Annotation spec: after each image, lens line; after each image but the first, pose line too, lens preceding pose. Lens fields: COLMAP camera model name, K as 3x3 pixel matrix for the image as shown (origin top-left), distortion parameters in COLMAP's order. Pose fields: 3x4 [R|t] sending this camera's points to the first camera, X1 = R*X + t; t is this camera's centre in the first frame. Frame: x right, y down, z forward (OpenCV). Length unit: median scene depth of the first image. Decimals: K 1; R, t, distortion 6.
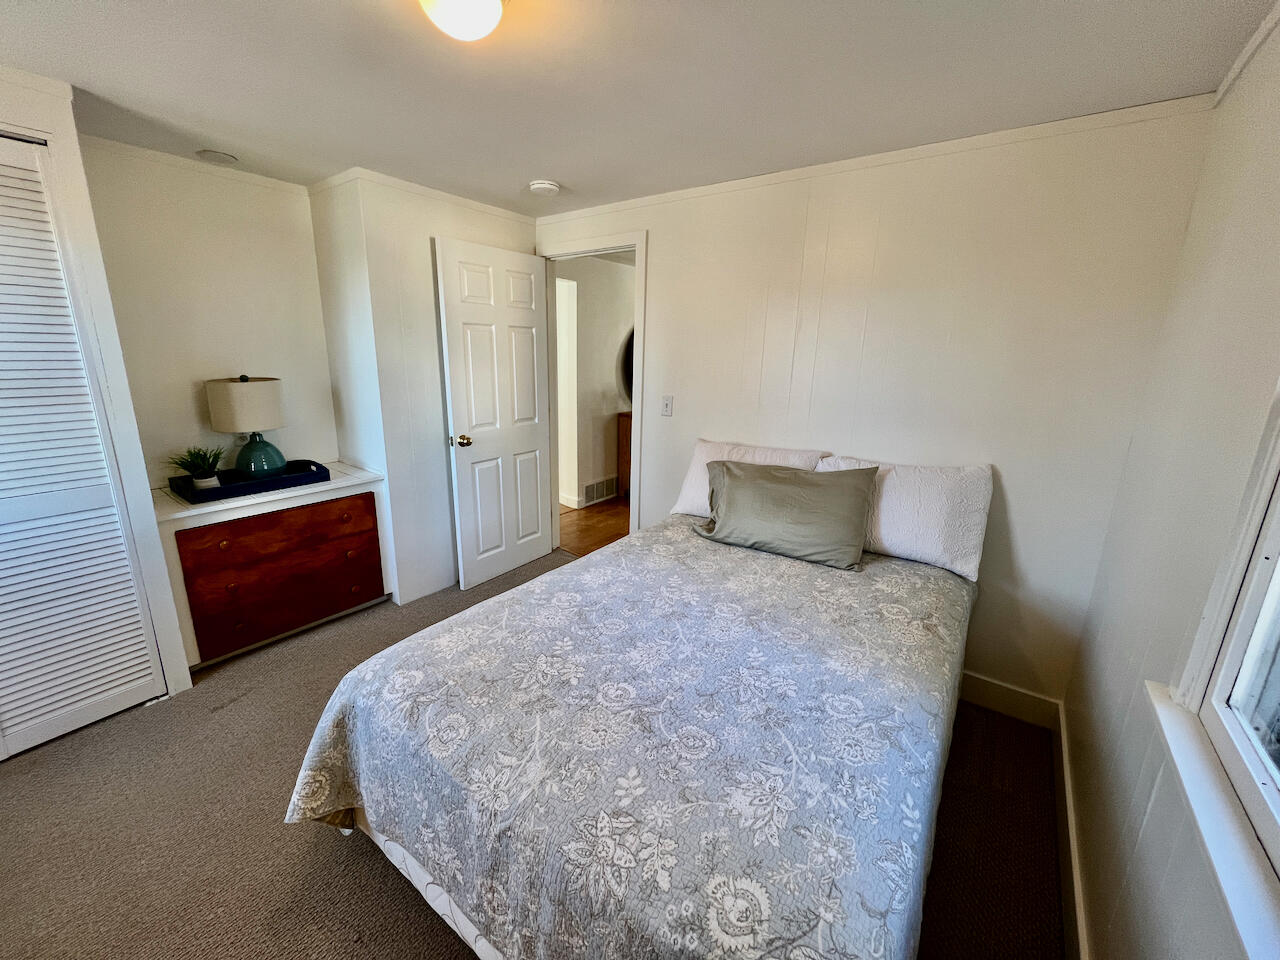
lens RADIAL K [[512.7, 0, 644.6], [0, 512.7, 480.7], [0, 0, 1]] dist [-0.007587, 0.000522]
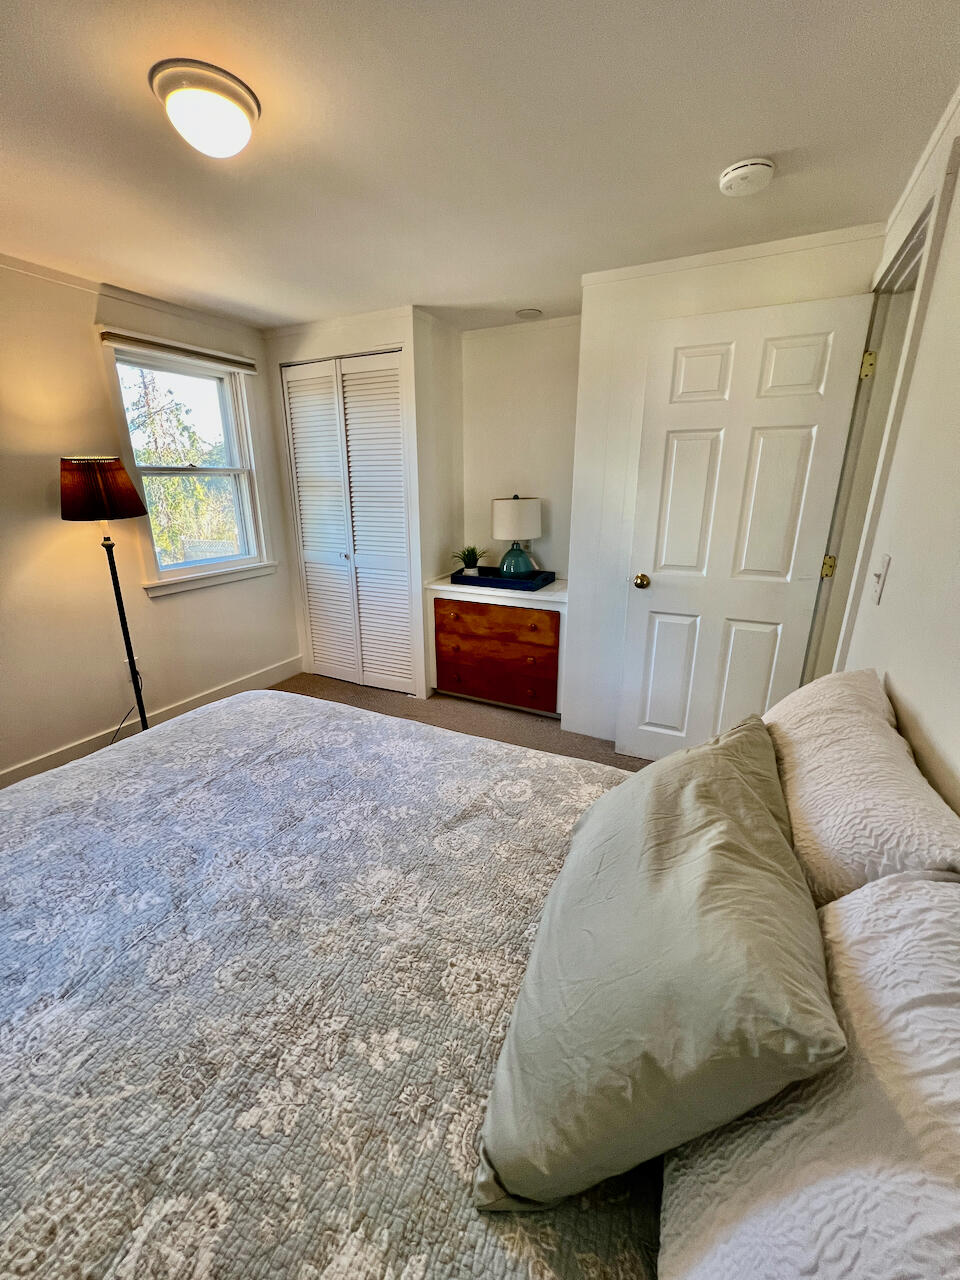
lens RADIAL K [[512.7, 0, 485.8], [0, 512.7, 642.8], [0, 0, 1]] dist [-0.007587, 0.000522]
pose [[0.150800, 0.275935, -0.949273, 0.523082], [-0.237318, 0.942279, 0.236202, -0.152307], [0.959656, 0.189660, 0.207580, 0.778629]]
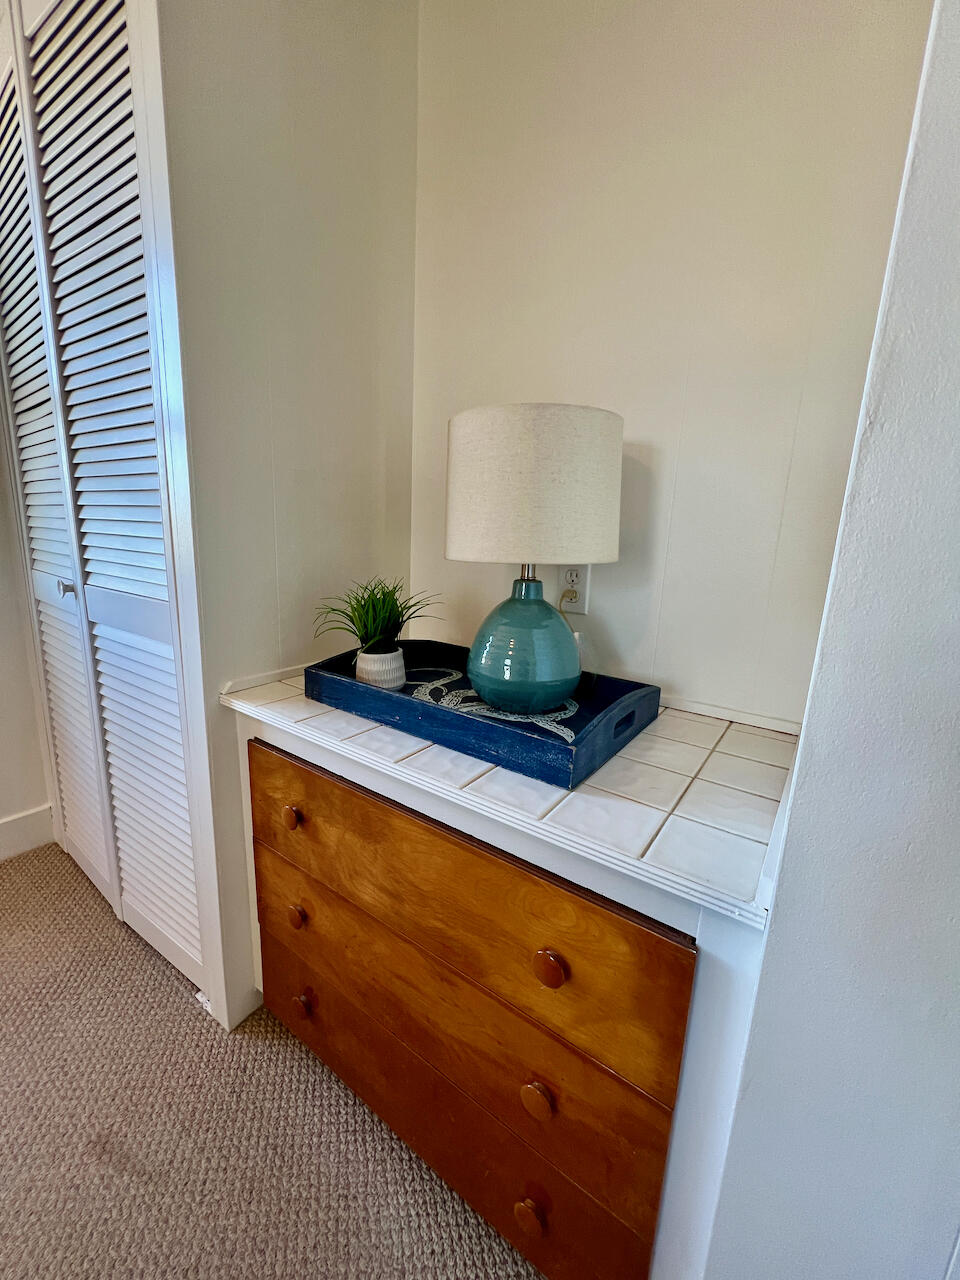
lens RADIAL K [[512.7, 0, 482.2], [0, 512.7, 643.9], [0, 0, 1]] dist [-0.007587, 0.000522]
pose [[-0.004693, 0.194482, -0.980895, -0.437212], [-0.282011, 0.940834, 0.187888, -0.115584], [0.959400, 0.277505, 0.050430, 1.048932]]
